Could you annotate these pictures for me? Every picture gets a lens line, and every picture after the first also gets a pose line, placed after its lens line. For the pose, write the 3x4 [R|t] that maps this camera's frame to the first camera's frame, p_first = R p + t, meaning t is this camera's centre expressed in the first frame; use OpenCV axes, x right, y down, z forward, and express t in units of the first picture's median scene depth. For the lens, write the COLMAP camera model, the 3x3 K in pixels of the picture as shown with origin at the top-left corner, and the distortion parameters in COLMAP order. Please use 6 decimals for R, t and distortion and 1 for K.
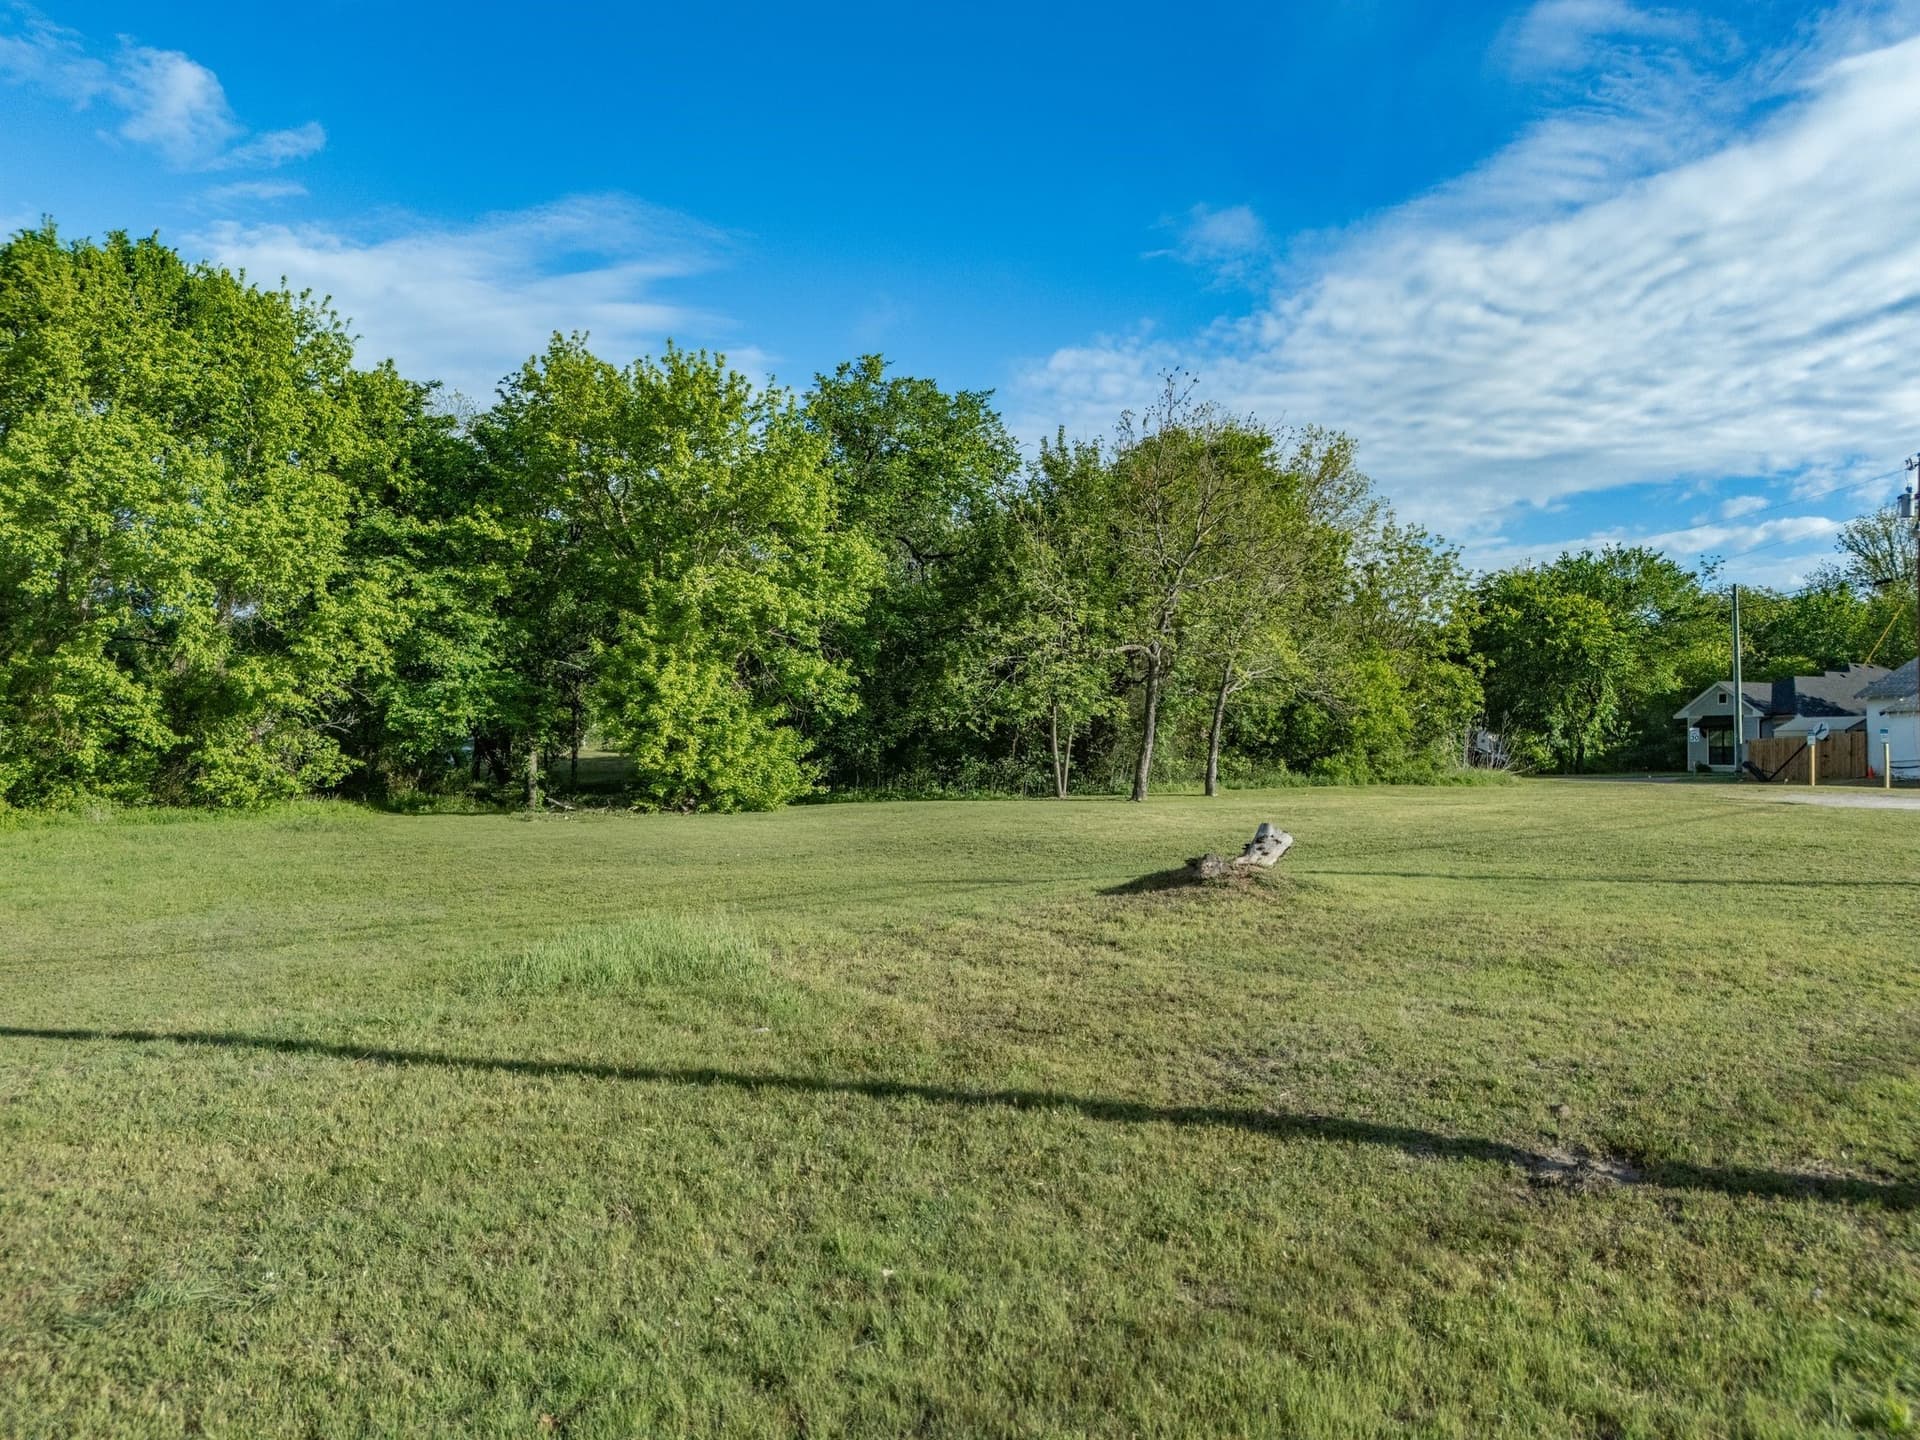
lens RADIAL K [[1404.8, 0, 965.7], [0, 1404.8, 725.2], [0, 0, 1]] dist [0.084722, -0.093974]
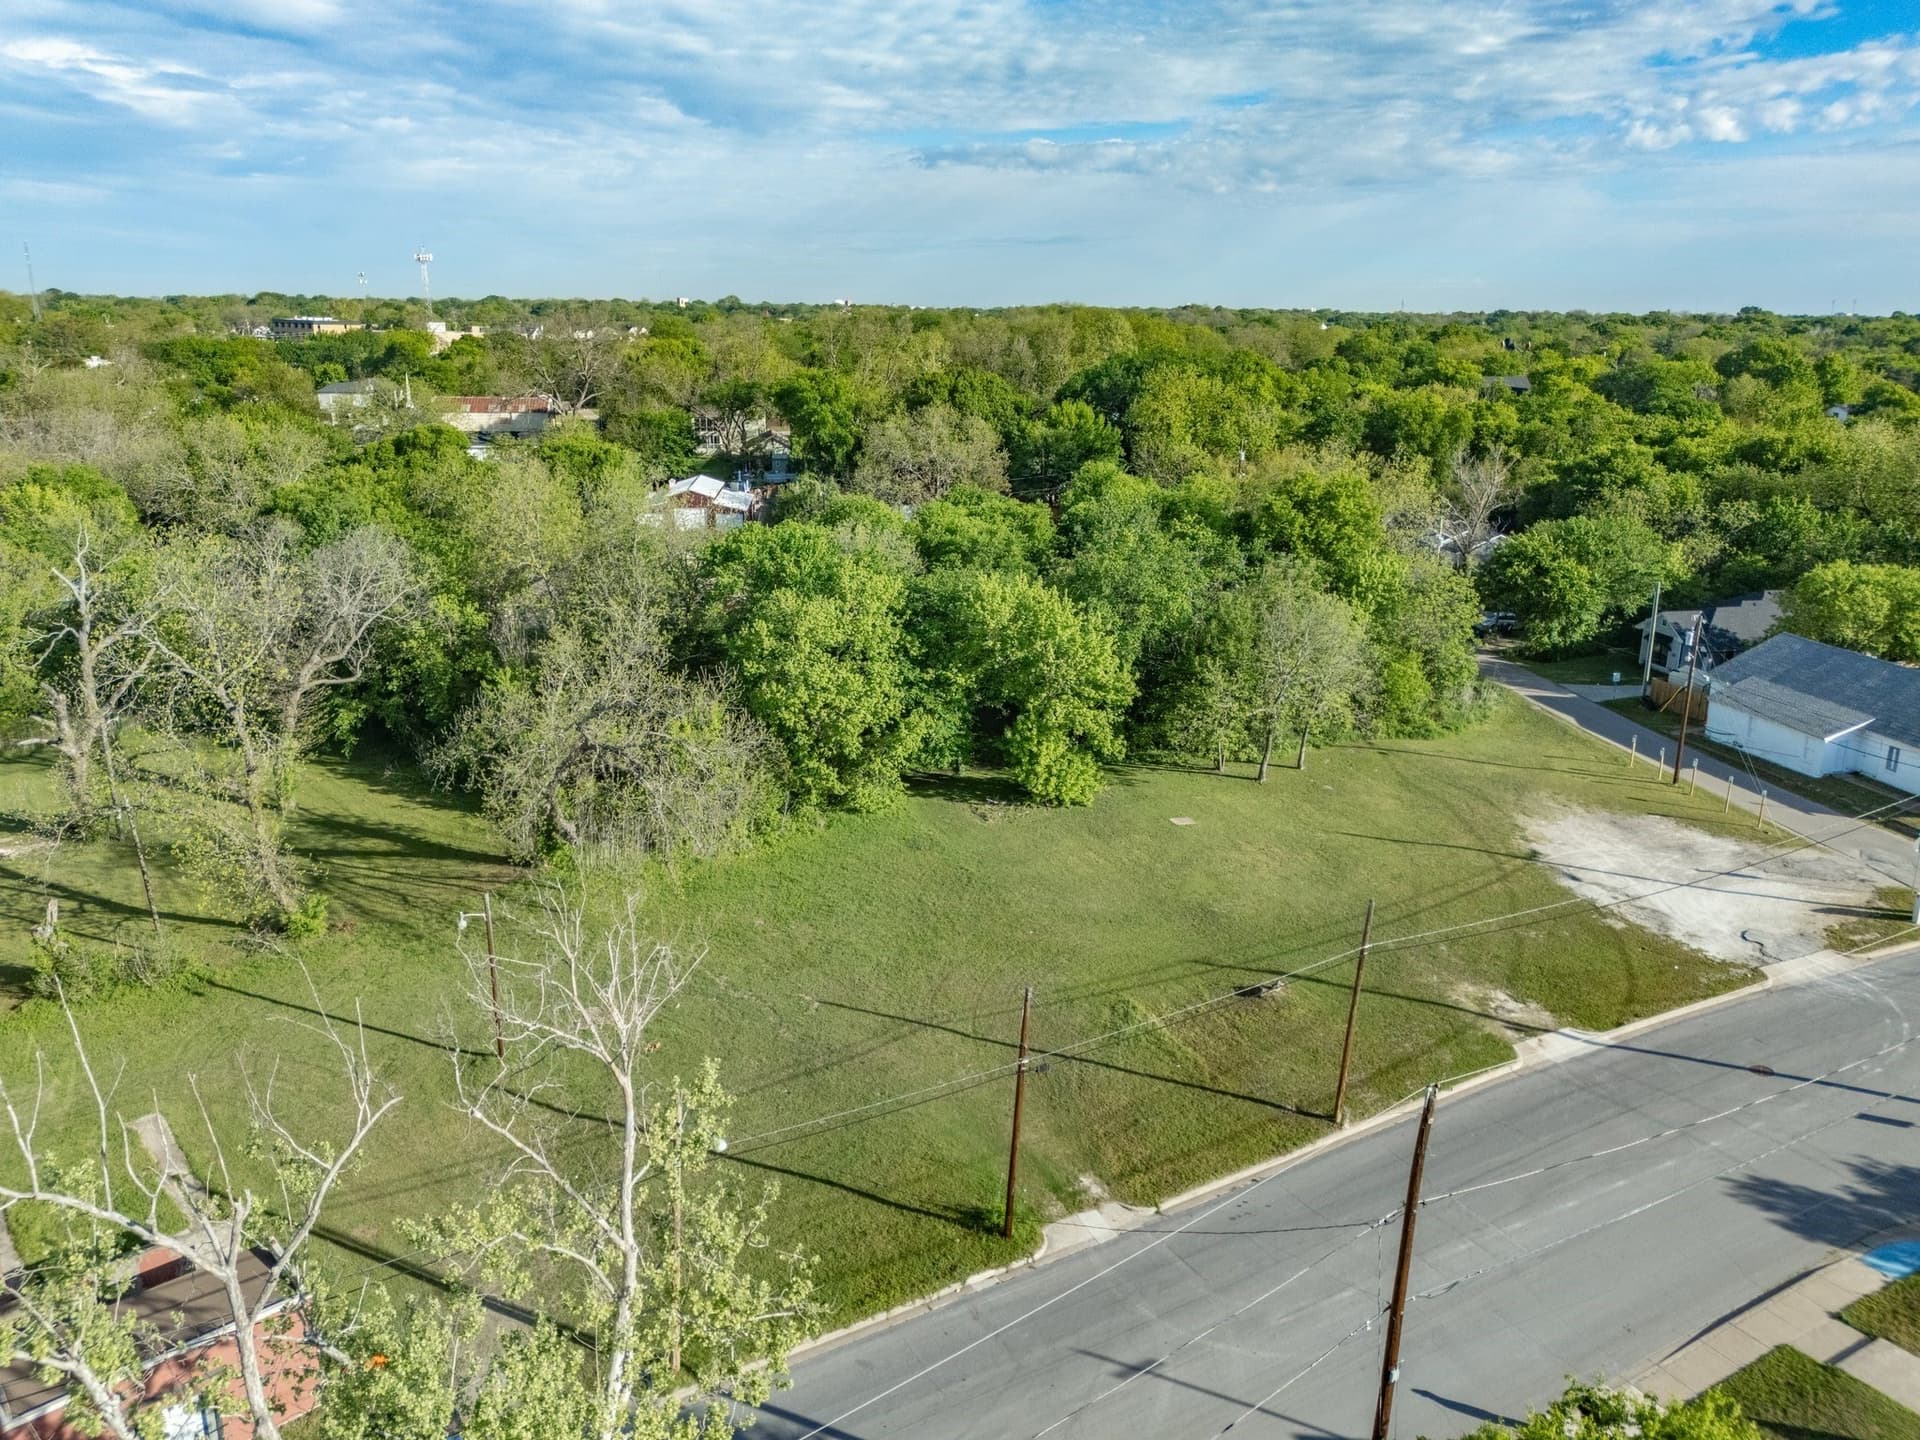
lens RADIAL K [[1404.8, 0, 965.7], [0, 1404.8, 725.2], [0, 0, 1]] dist [0.084722, -0.093974]
pose [[0.995178, 0.025796, -0.094633, -0.119839], [0.003505, 0.954826, 0.297144, -0.693914], [0.098023, -0.296043, 0.950132, -1.030485]]
